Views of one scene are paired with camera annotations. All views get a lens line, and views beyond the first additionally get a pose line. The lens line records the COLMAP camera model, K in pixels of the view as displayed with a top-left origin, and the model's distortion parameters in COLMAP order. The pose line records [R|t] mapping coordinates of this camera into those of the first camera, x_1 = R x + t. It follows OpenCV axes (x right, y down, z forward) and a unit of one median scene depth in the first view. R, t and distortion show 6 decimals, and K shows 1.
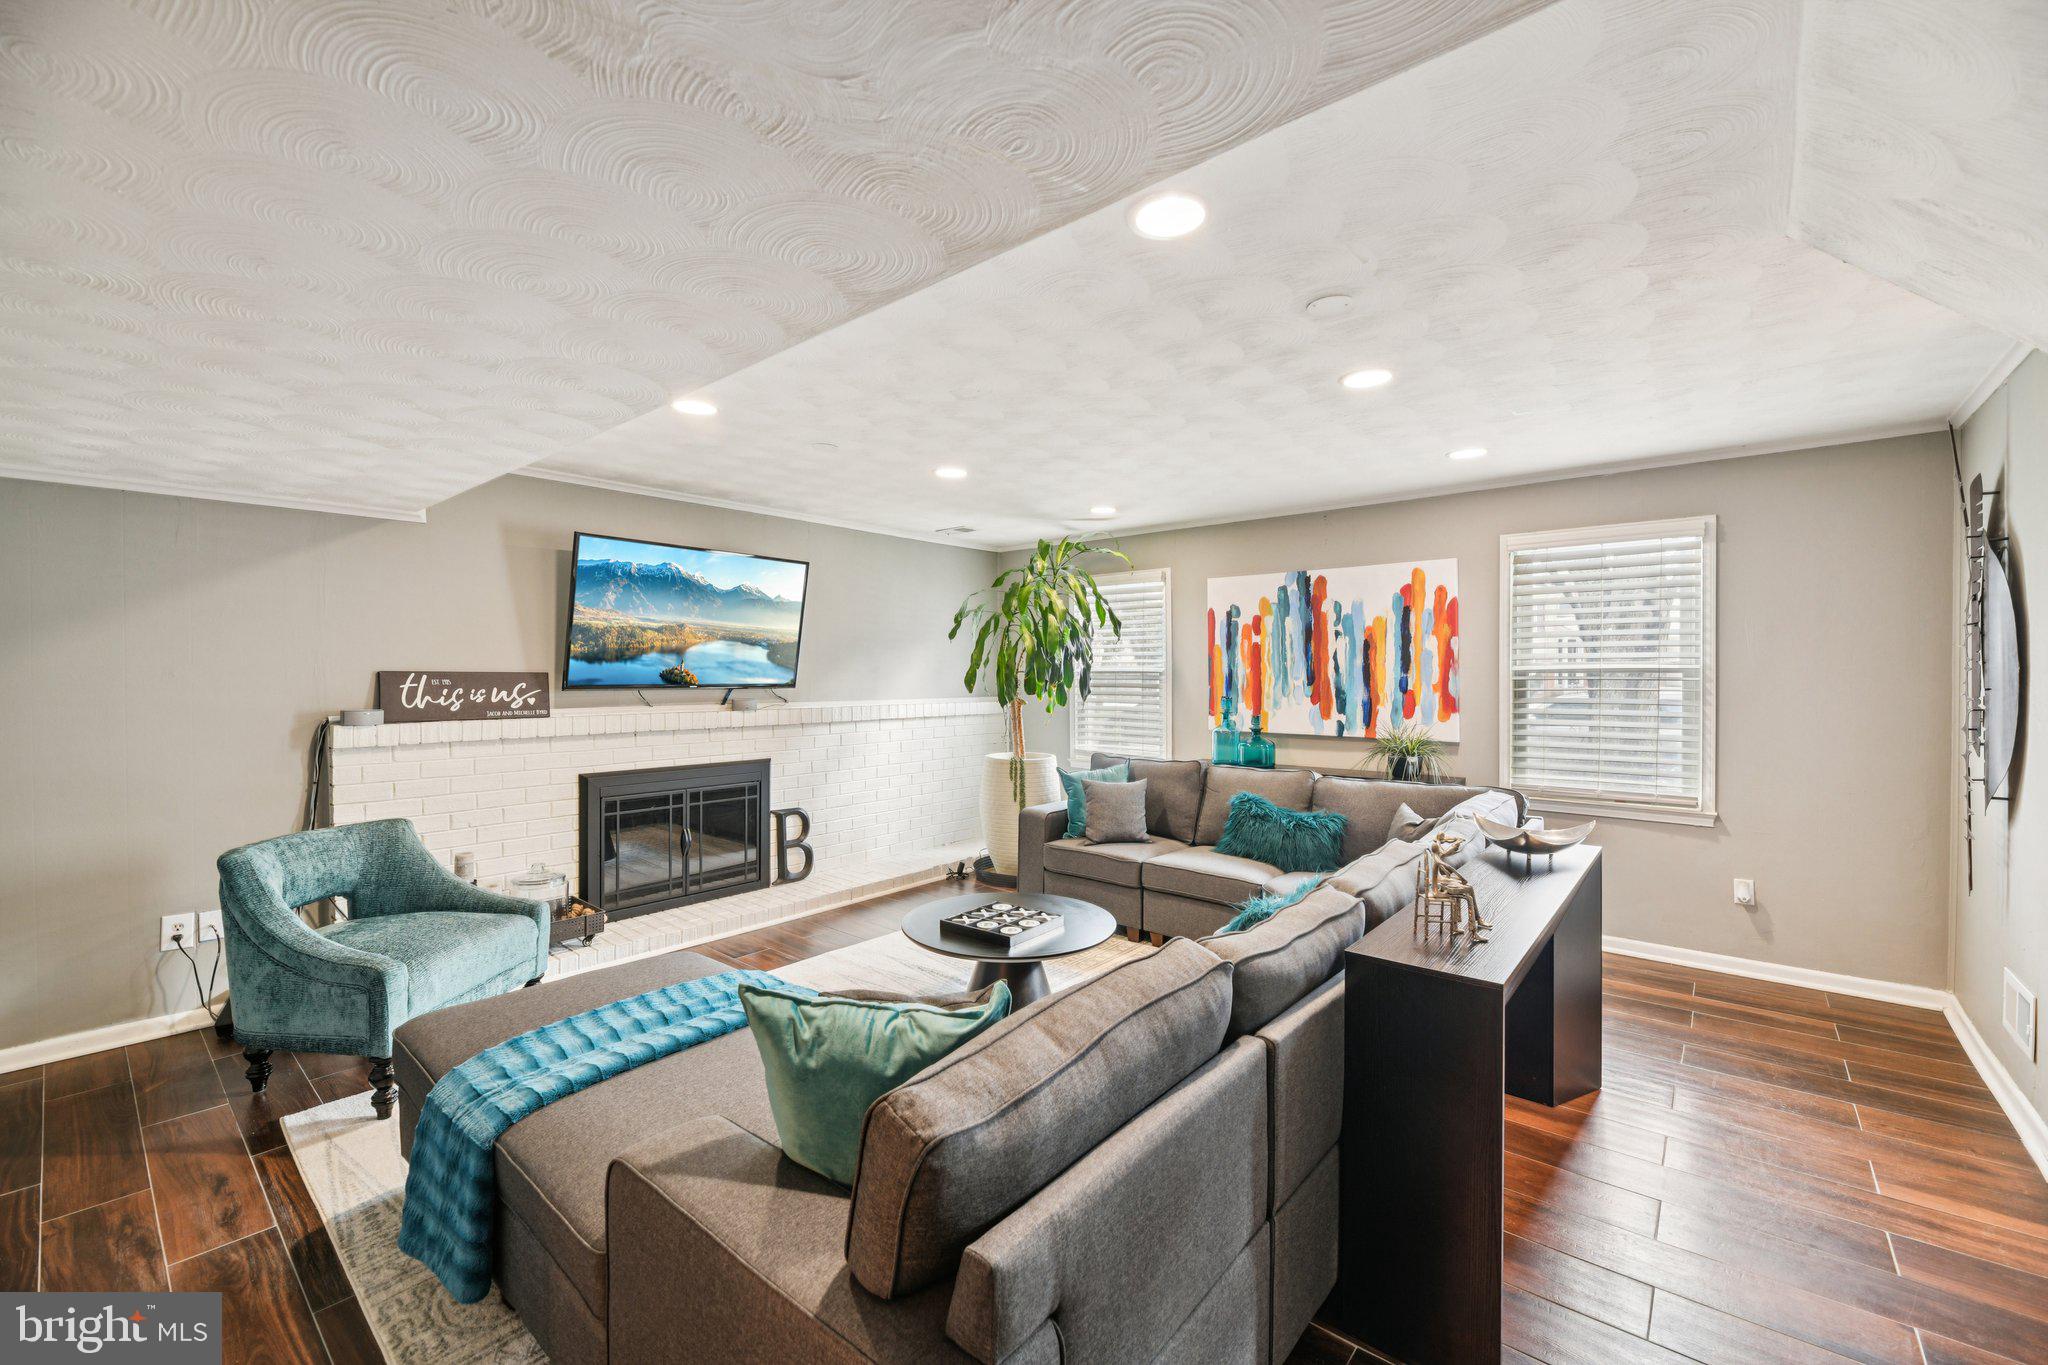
lens RADIAL K [[838.4, 0, 1028.9], [0, 838.4, 670.6], [0, 0, 1]] dist [0.001583, 0.000132]
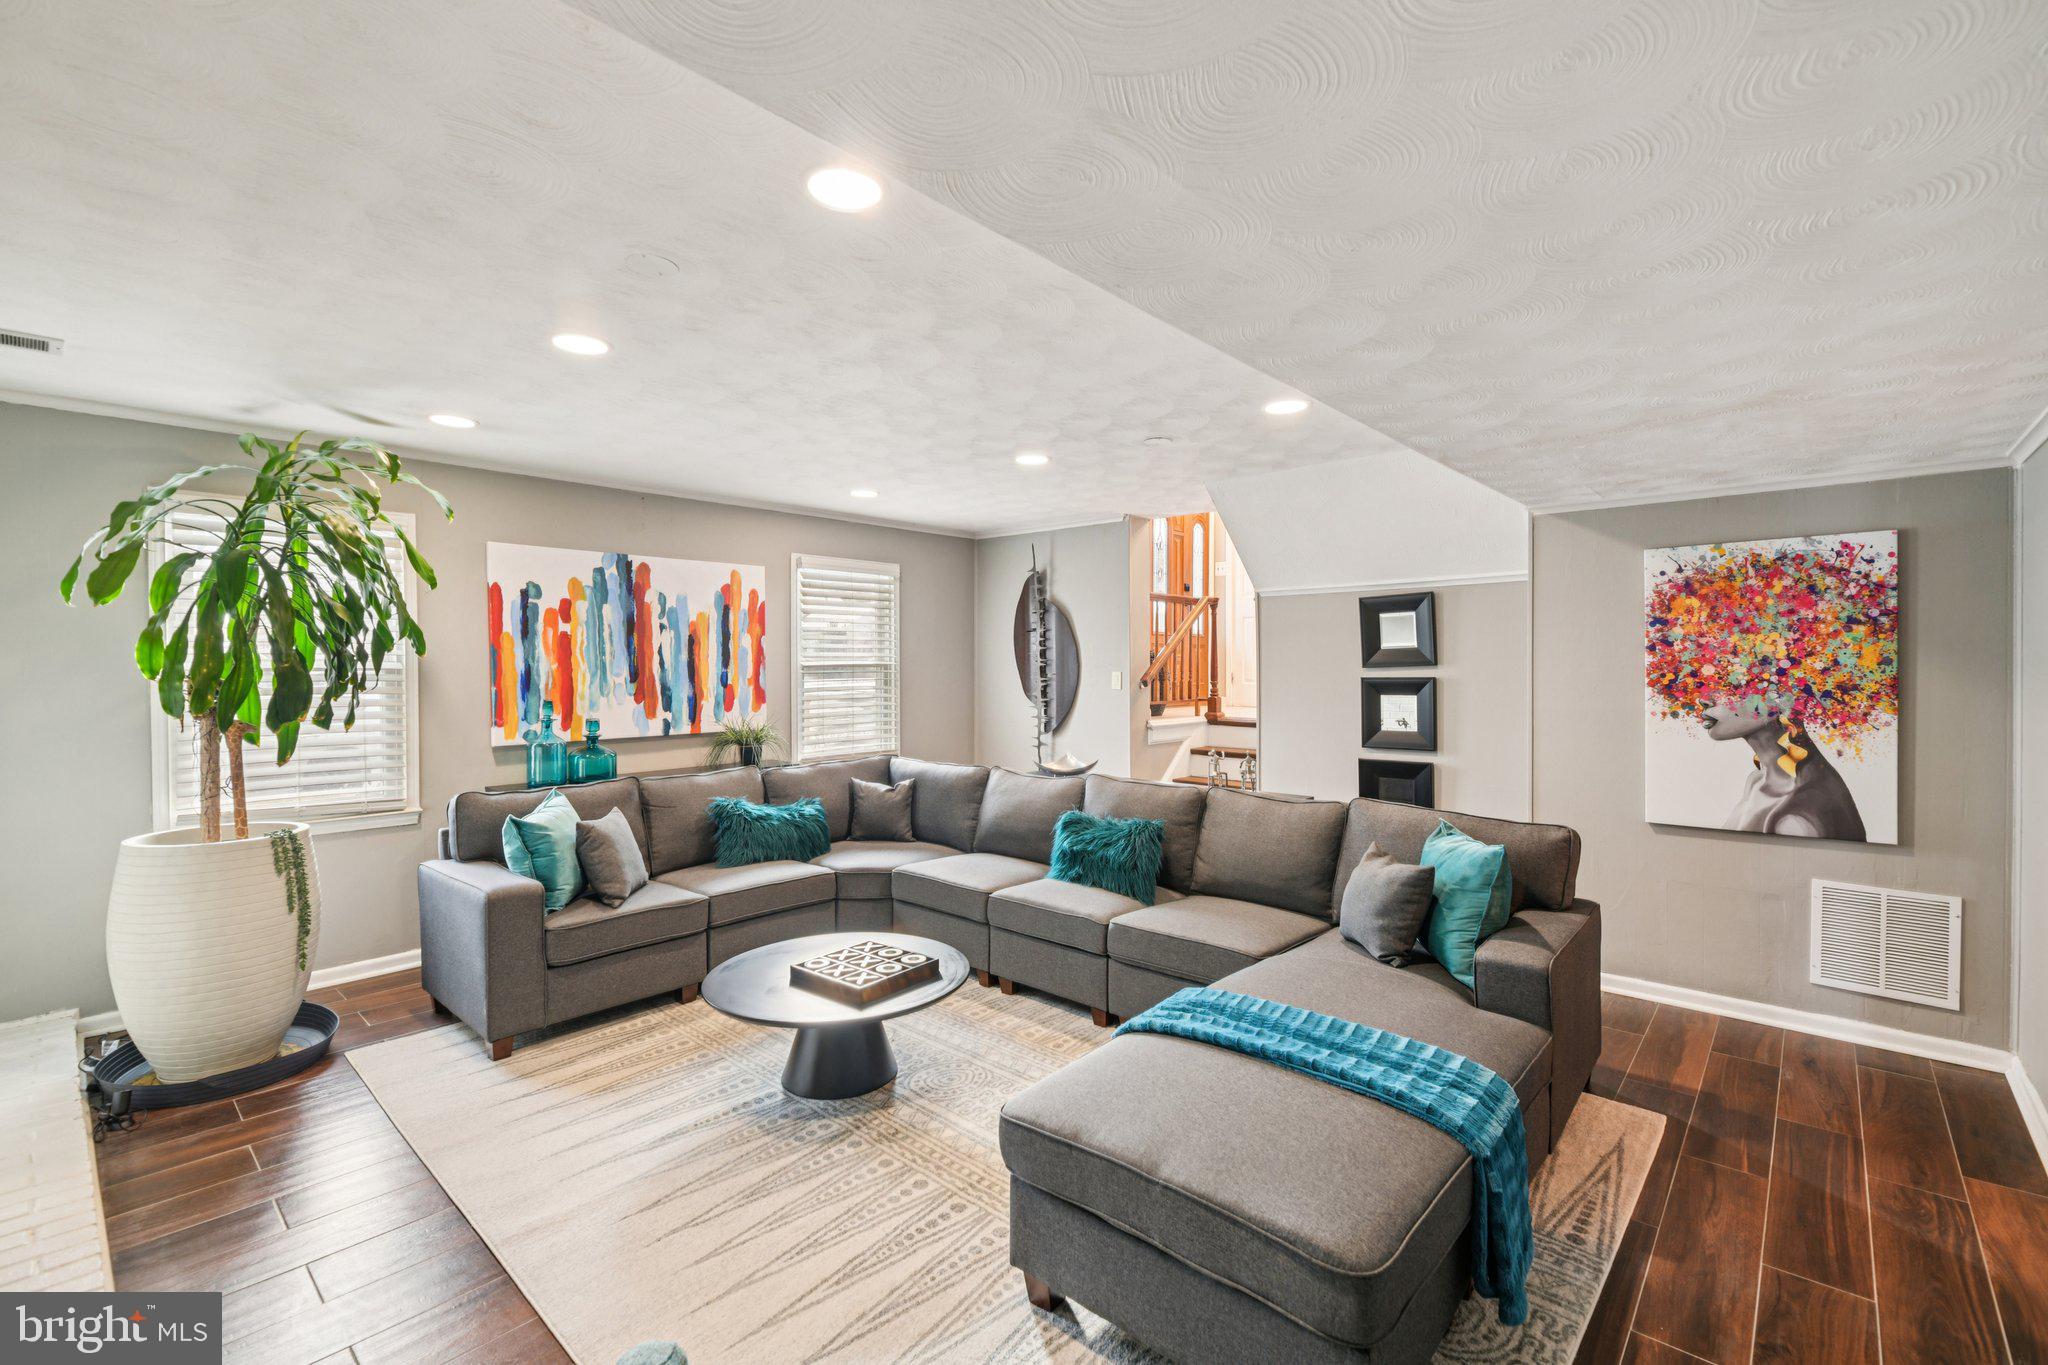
lens RADIAL K [[897.3, 0, 1028.8], [0, 897.3, 678.1], [0, 0, 1]] dist [-0.013454, -0.000834]
pose [[0.019755, -0.013338, 0.999716, -0.581744], [0.000603, 0.999911, 0.013329, 0.000322], [-0.999805, 0.000339, 0.019761, 0.522171]]
